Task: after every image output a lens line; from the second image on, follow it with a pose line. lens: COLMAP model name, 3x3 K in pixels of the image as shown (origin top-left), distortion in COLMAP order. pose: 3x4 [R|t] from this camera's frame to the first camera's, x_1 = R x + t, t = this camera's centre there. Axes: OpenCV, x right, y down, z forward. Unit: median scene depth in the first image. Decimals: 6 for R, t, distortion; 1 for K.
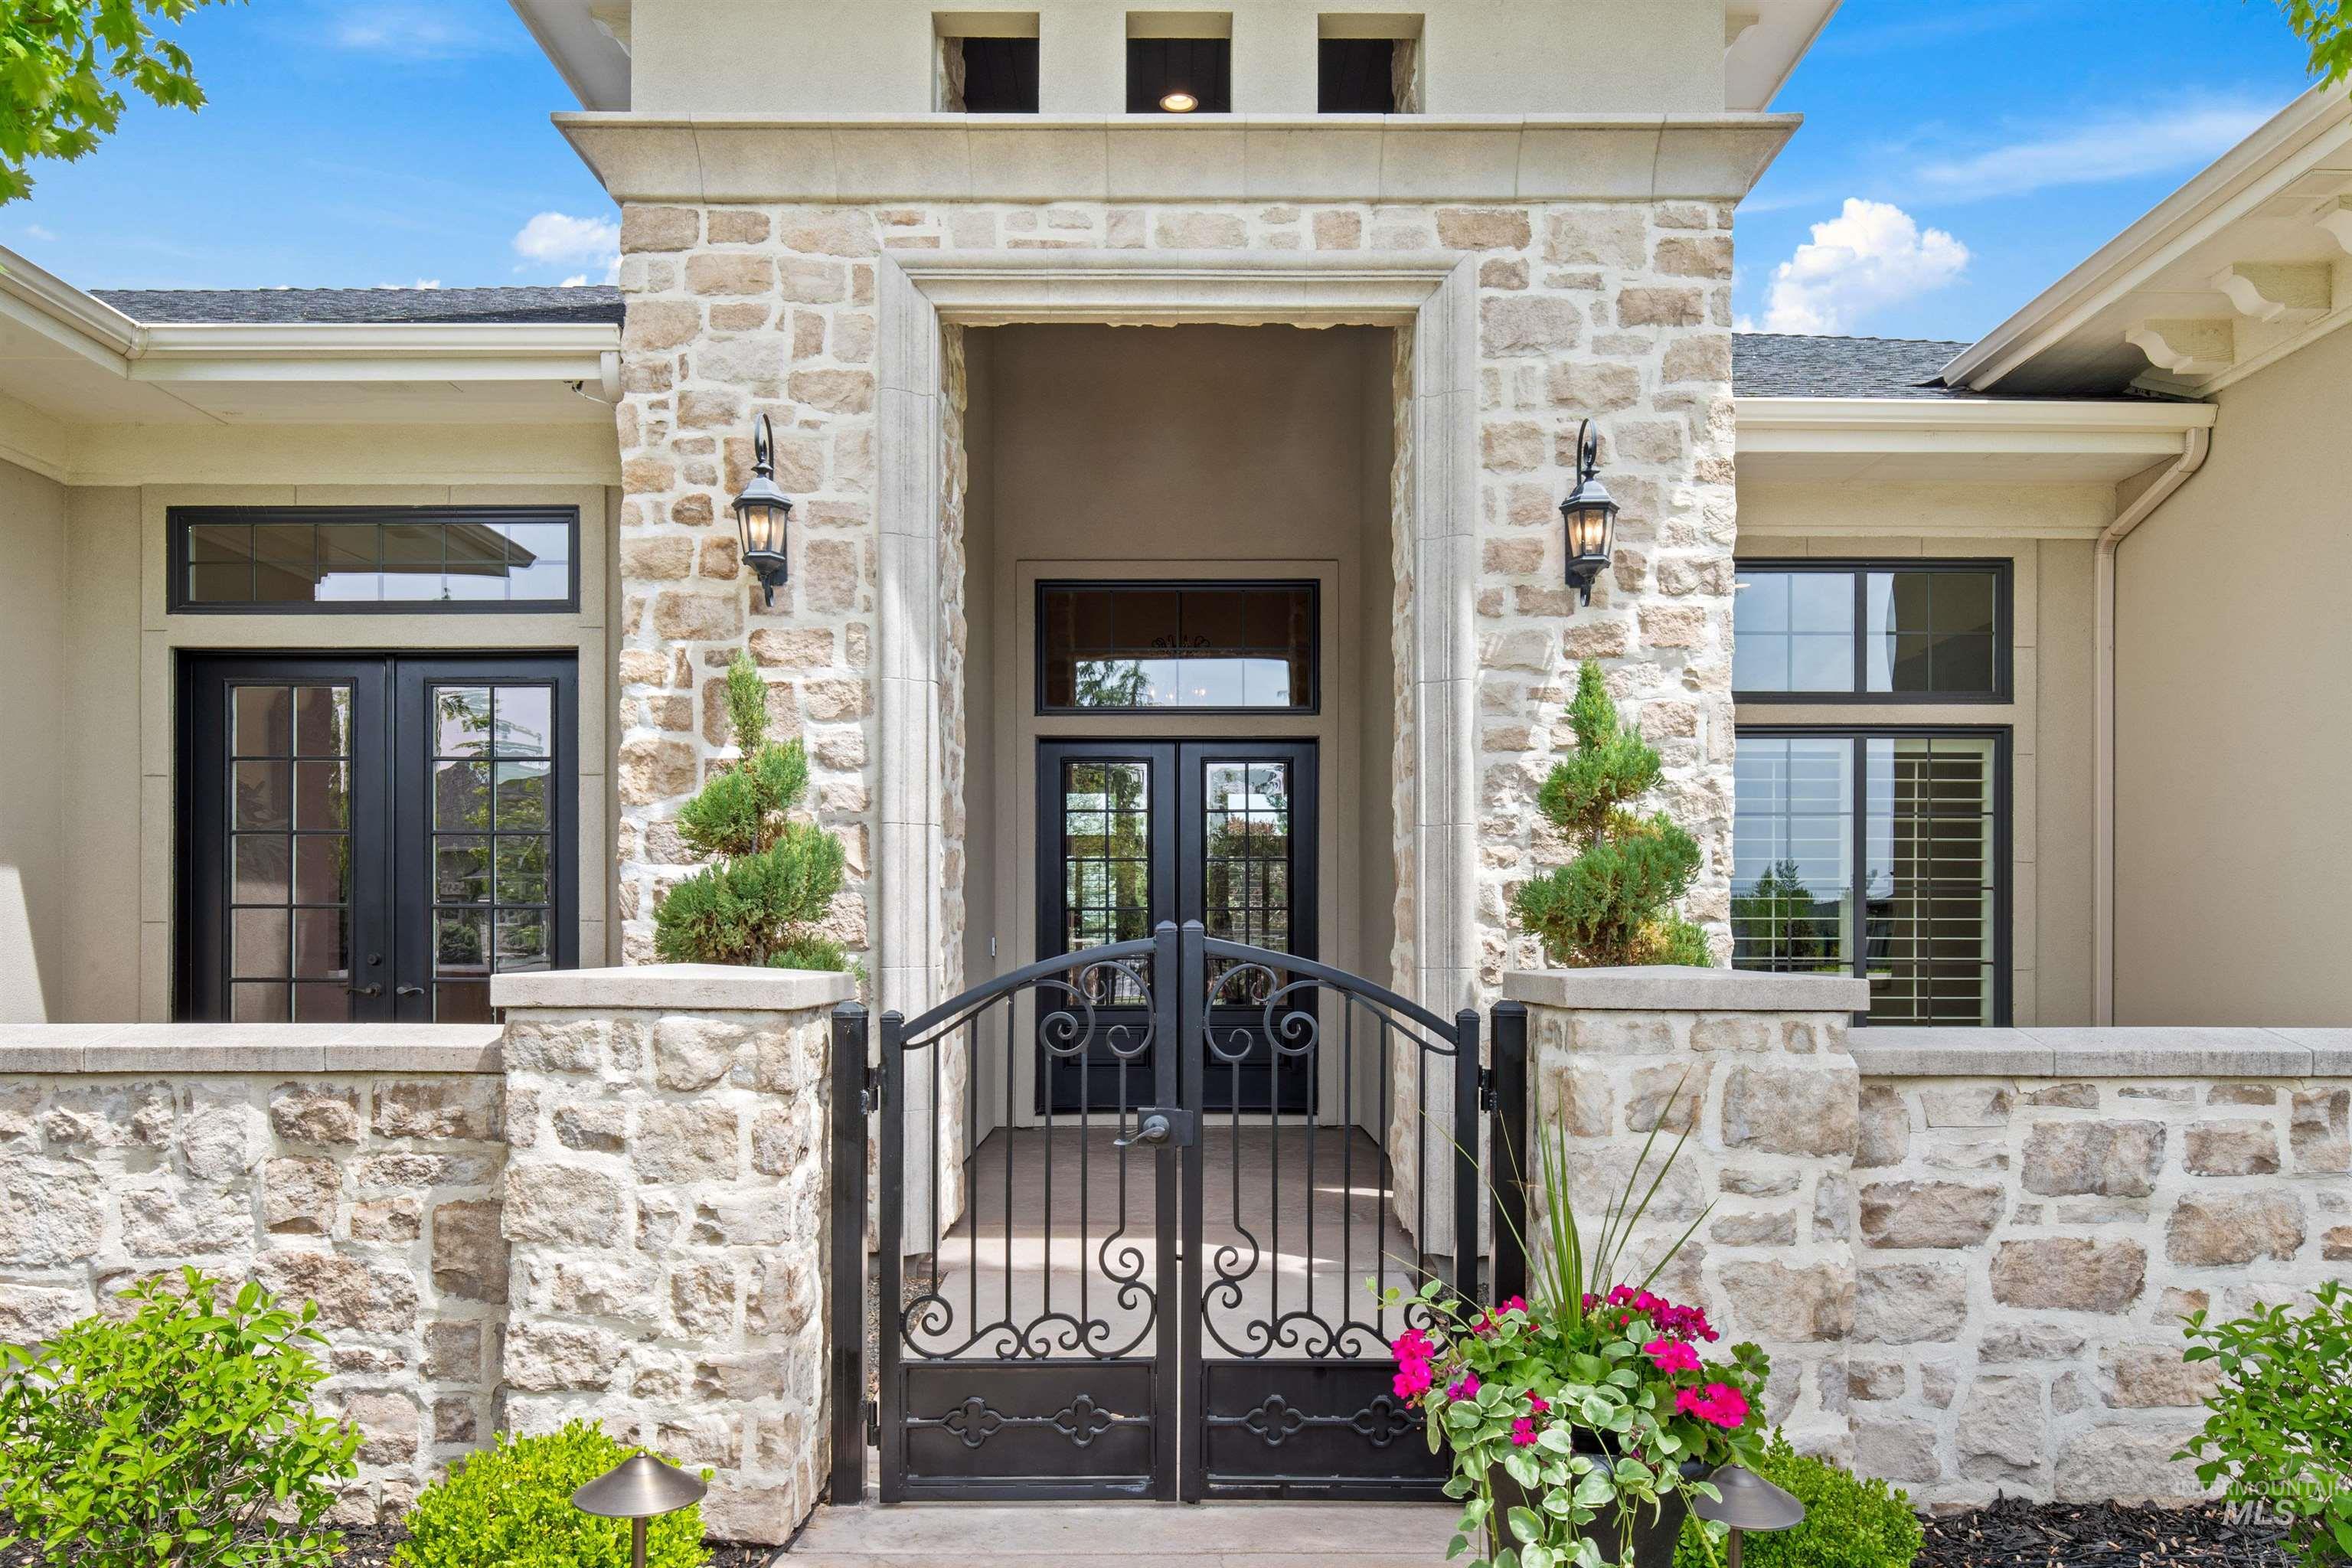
lens RADIAL K [[1639.6, 0, 1157.9], [0, 1639.6, 790.5], [0, 0, 1]] dist [-0.002416, 0.001898]
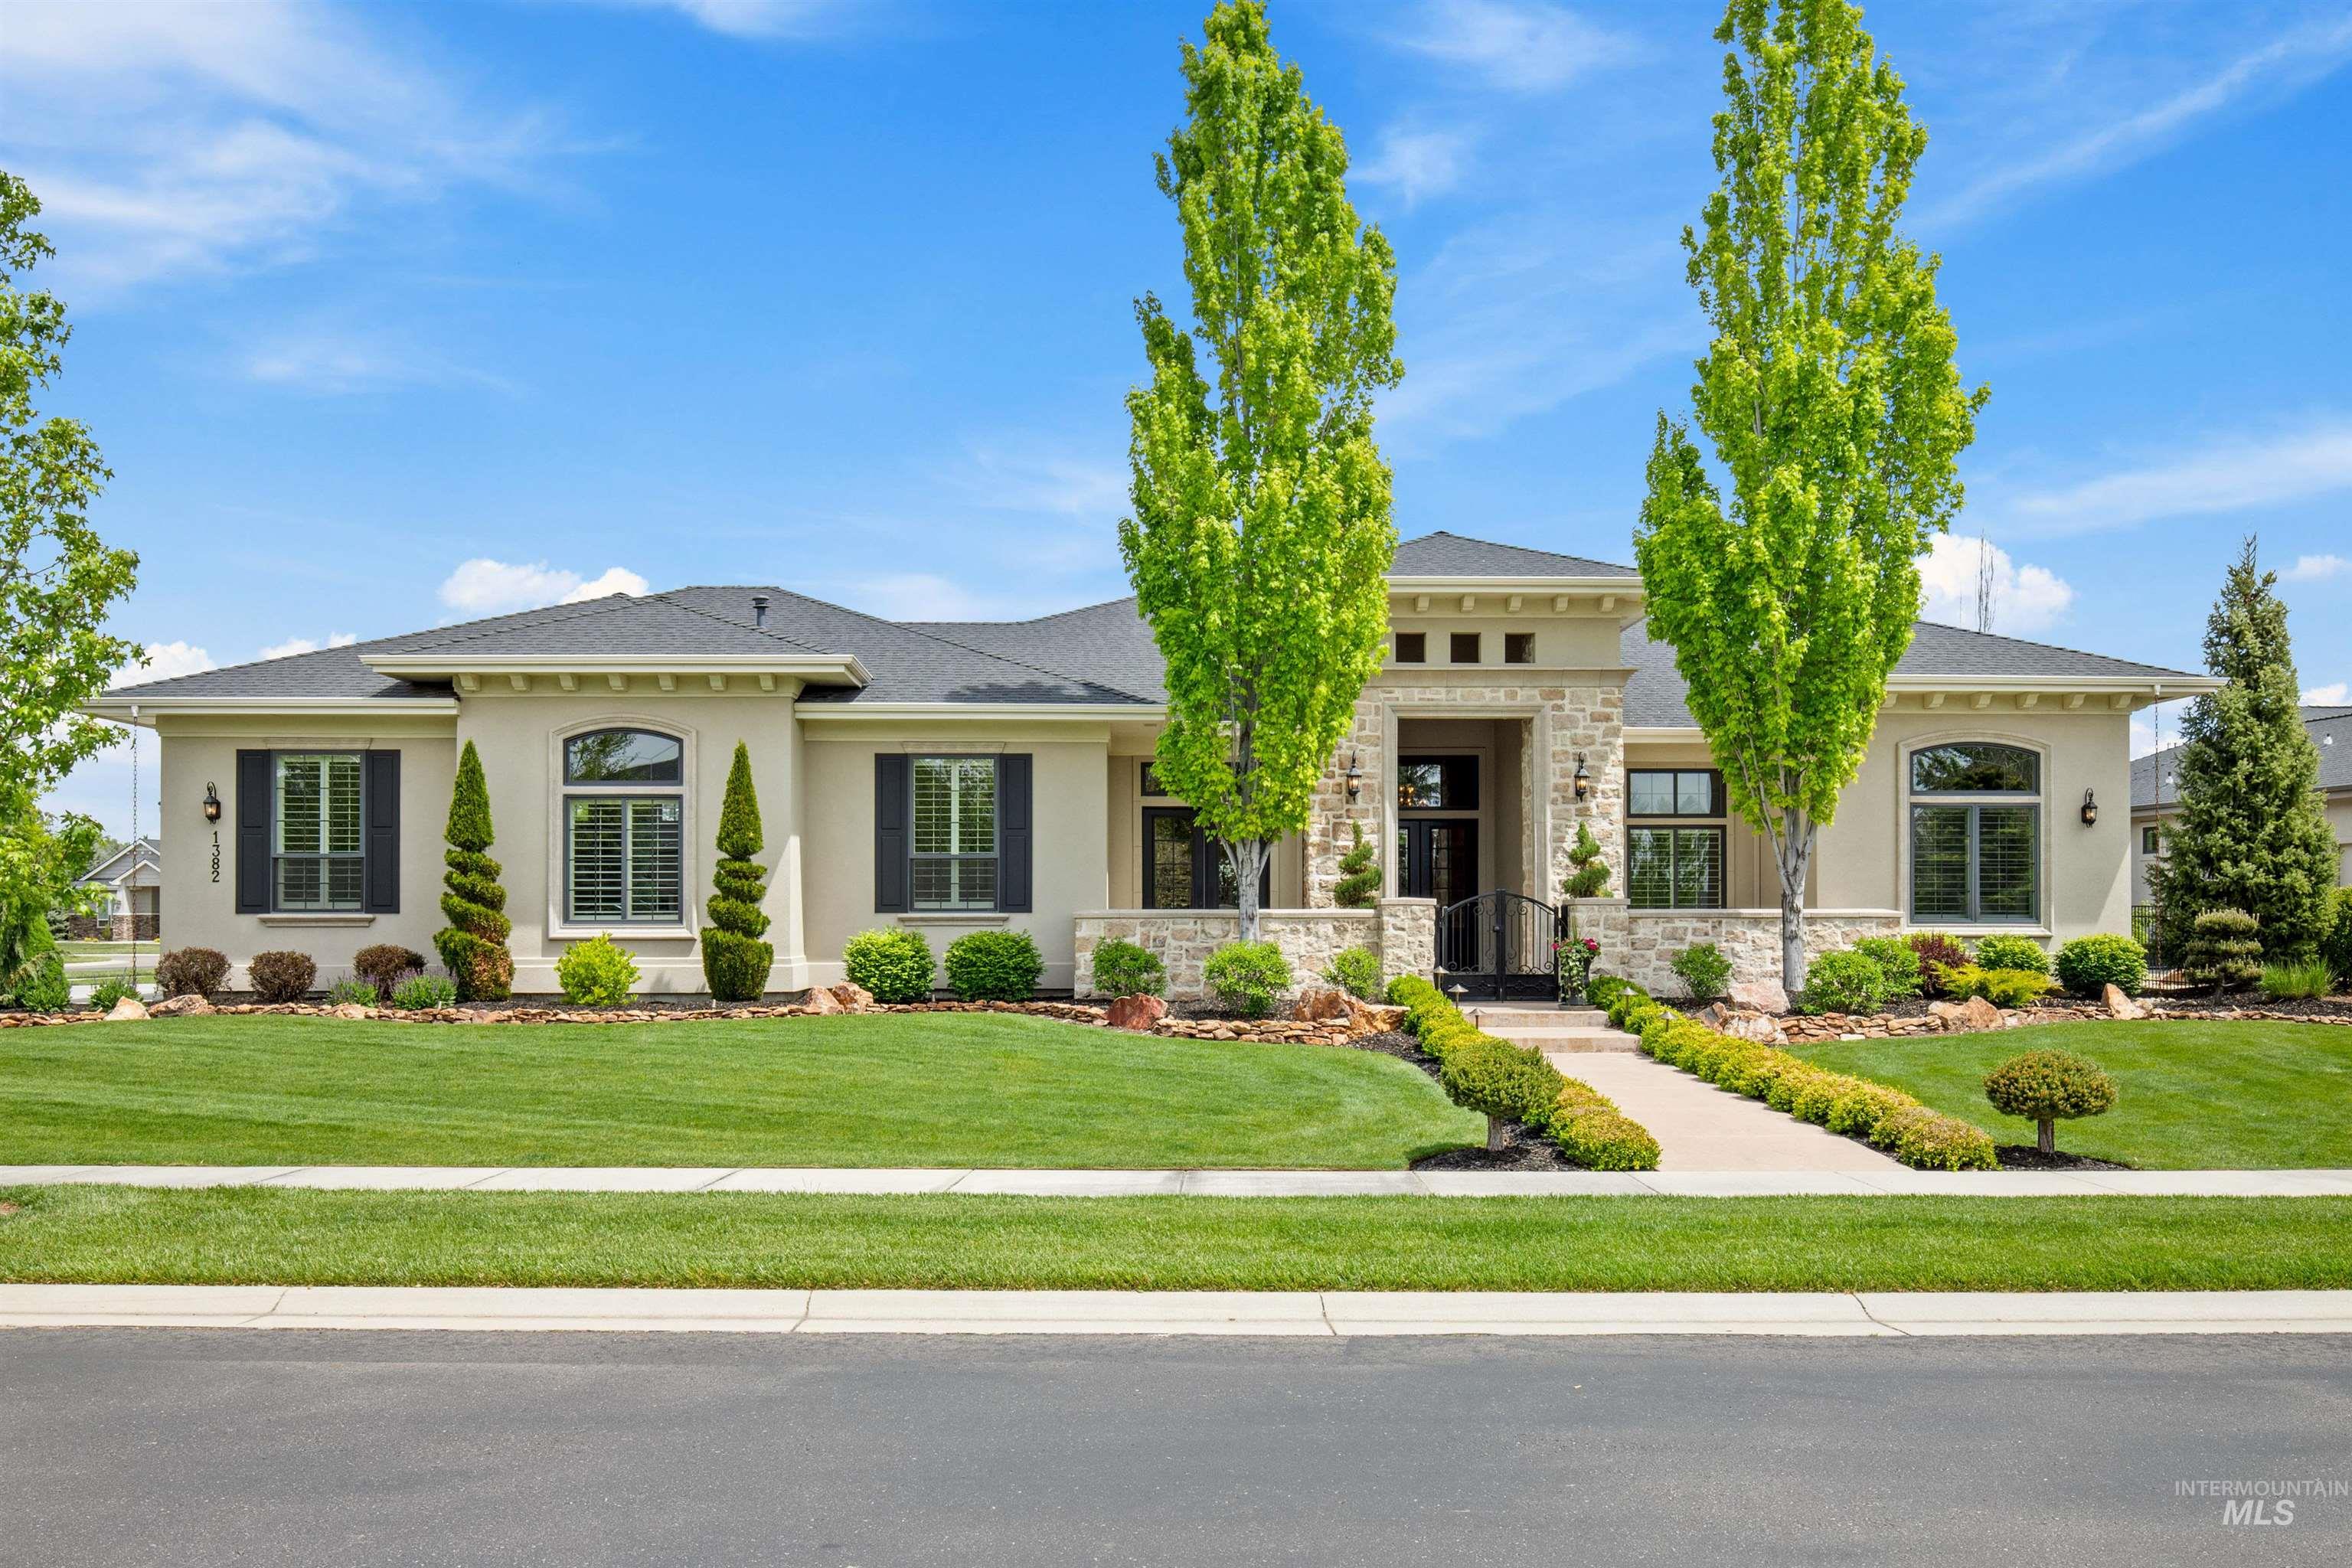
lens RADIAL K [[1639.6, 0, 1189.0], [0, 1639.6, 766.3], [0, 0, 1]] dist [-0.002416, 0.001898]
pose [[0.999955, -0.002052, 0.009235, -0.627878], [0.002087, 0.999991, -0.003788, -0.179212], [-0.009227, 0.003807, 0.999950, -2.570255]]
